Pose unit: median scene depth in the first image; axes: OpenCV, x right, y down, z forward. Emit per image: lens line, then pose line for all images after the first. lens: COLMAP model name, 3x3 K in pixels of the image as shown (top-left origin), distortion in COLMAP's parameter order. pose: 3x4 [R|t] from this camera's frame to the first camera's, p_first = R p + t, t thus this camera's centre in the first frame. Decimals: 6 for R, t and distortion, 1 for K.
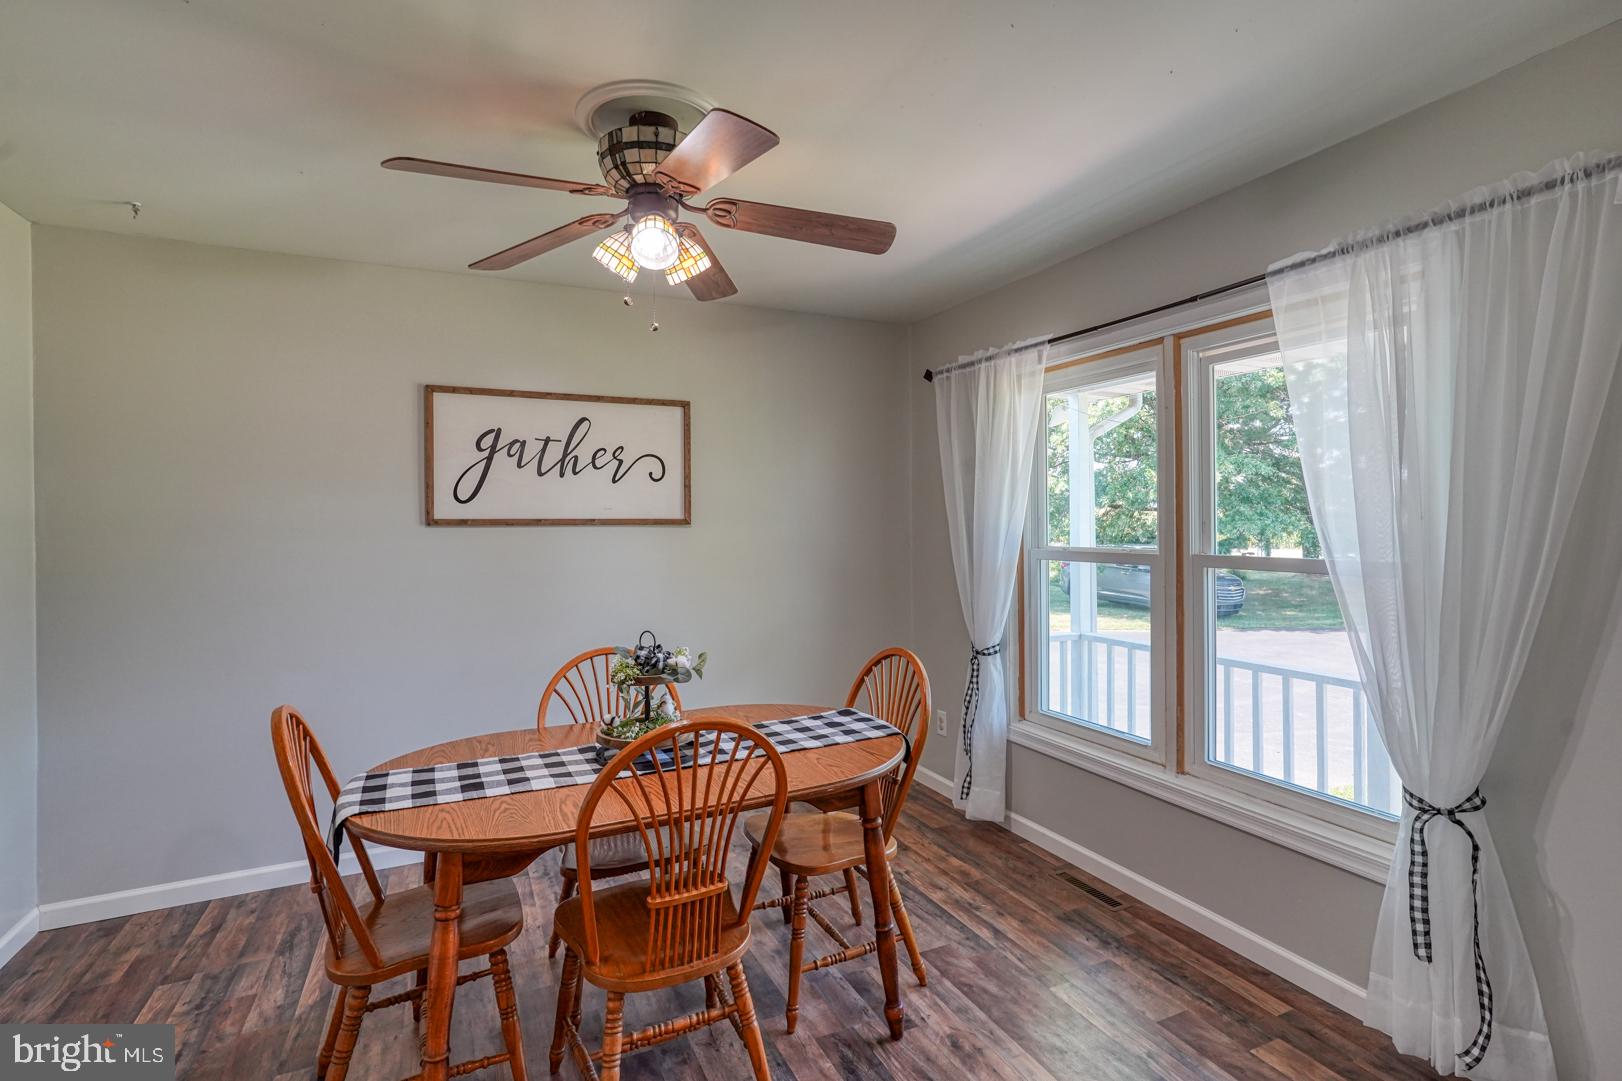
lens RADIAL K [[802.5, 0, 810.4], [0, 802.5, 527.0], [0, 0, 1]] dist [-0.000105, 0.000020]
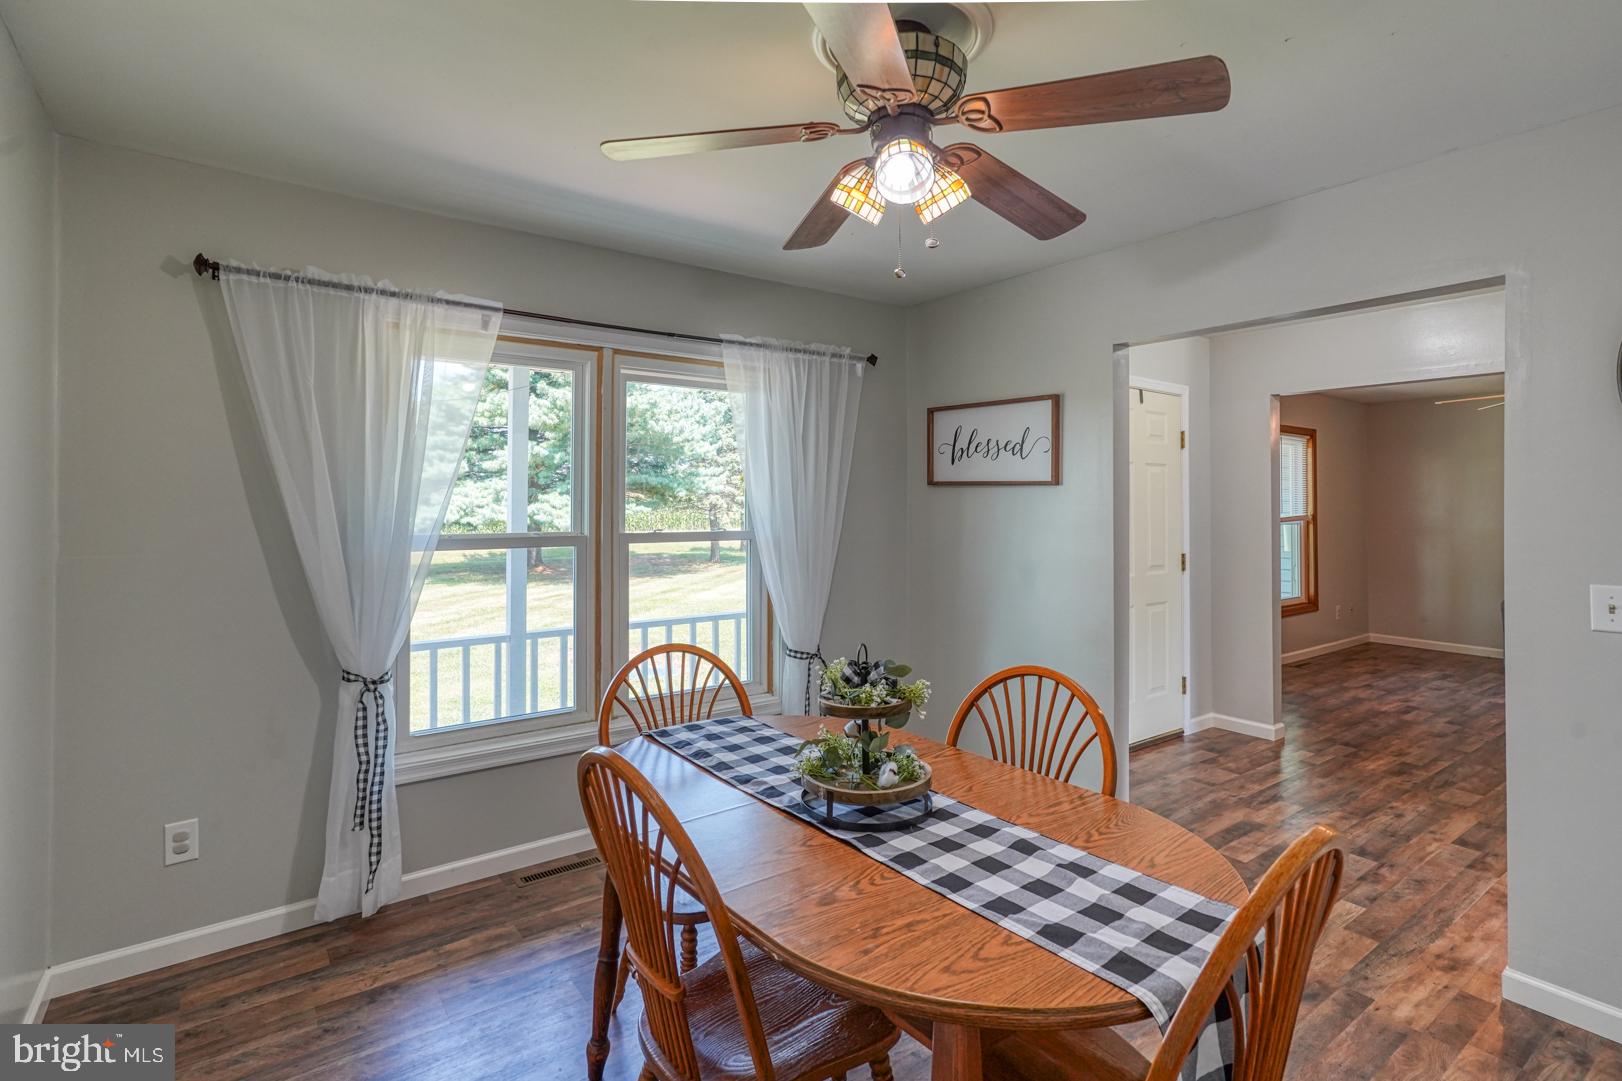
lens RADIAL K [[779.1, 0, 808.7], [0, 779.1, 499.8], [0, 0, 1]] dist [-0.000854, -0.000109]
pose [[-0.197704, 0.015589, 0.980138, -0.647774], [0.010345, 0.999851, -0.013816, 0.001917], [-0.980207, 0.007408, -0.197835, 0.837817]]
